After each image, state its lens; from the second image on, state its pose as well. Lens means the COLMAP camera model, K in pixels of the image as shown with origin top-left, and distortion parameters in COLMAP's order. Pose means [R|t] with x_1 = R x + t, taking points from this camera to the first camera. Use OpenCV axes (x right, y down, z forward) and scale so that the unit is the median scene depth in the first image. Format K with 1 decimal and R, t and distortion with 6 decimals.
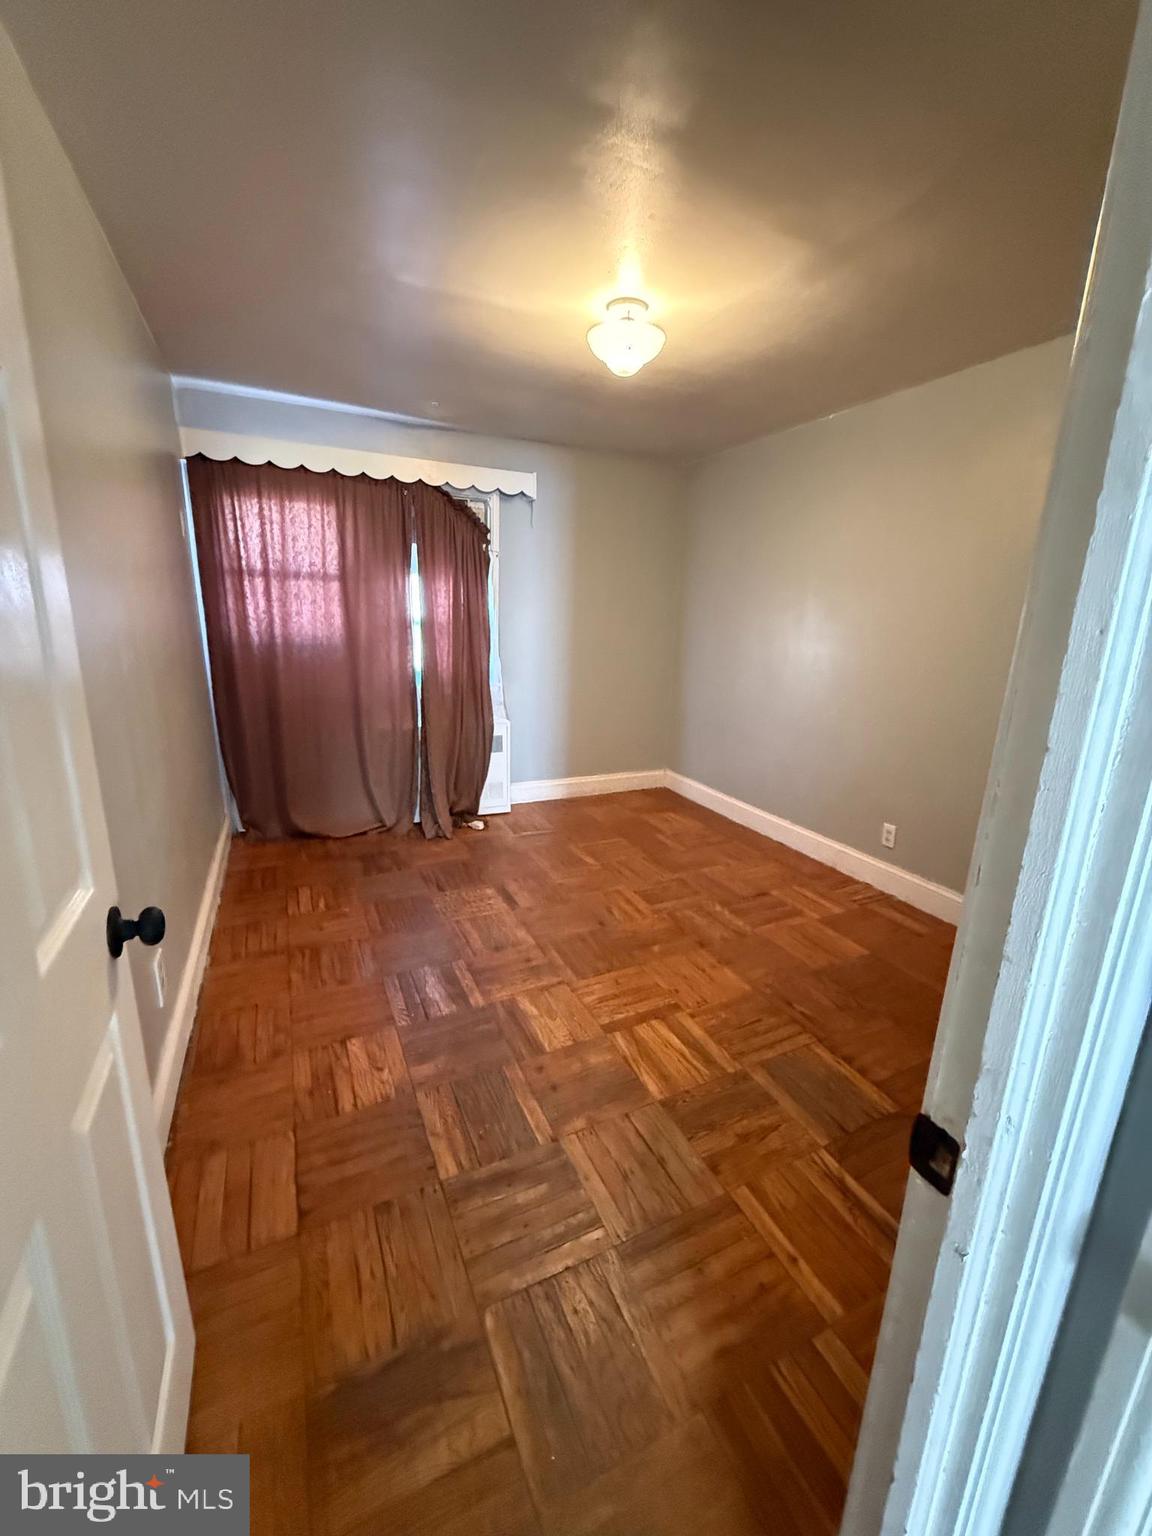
lens RADIAL K [[611.0, 0, 578.8], [0, 611.0, 766.7], [0, 0, 1]] dist [-0.001799, 0.000157]
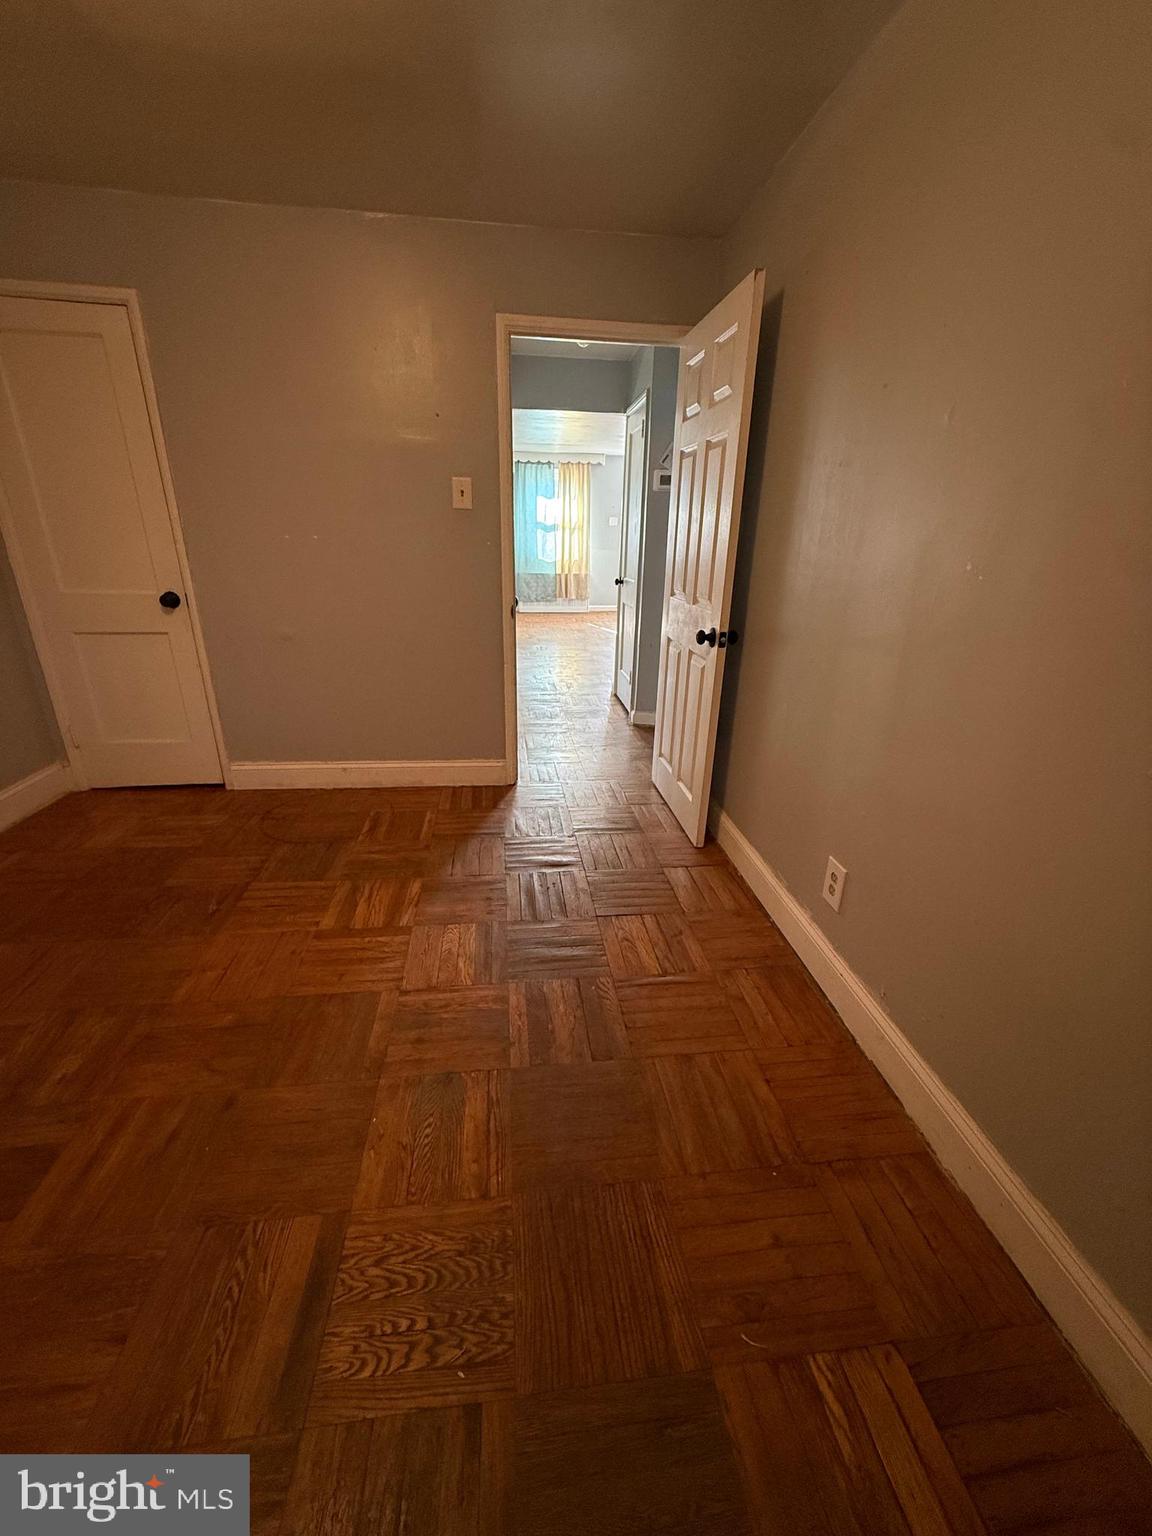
lens RADIAL K [[611.0, 0, 578.8], [0, 611.0, 766.7], [0, 0, 1]] dist [-0.001799, 0.000157]
pose [[-0.946761, -0.160054, 0.279331, -0.446755], [0.029904, 0.820187, 0.571314, -0.342130], [-0.320544, 0.549251, -0.771735, 1.511167]]
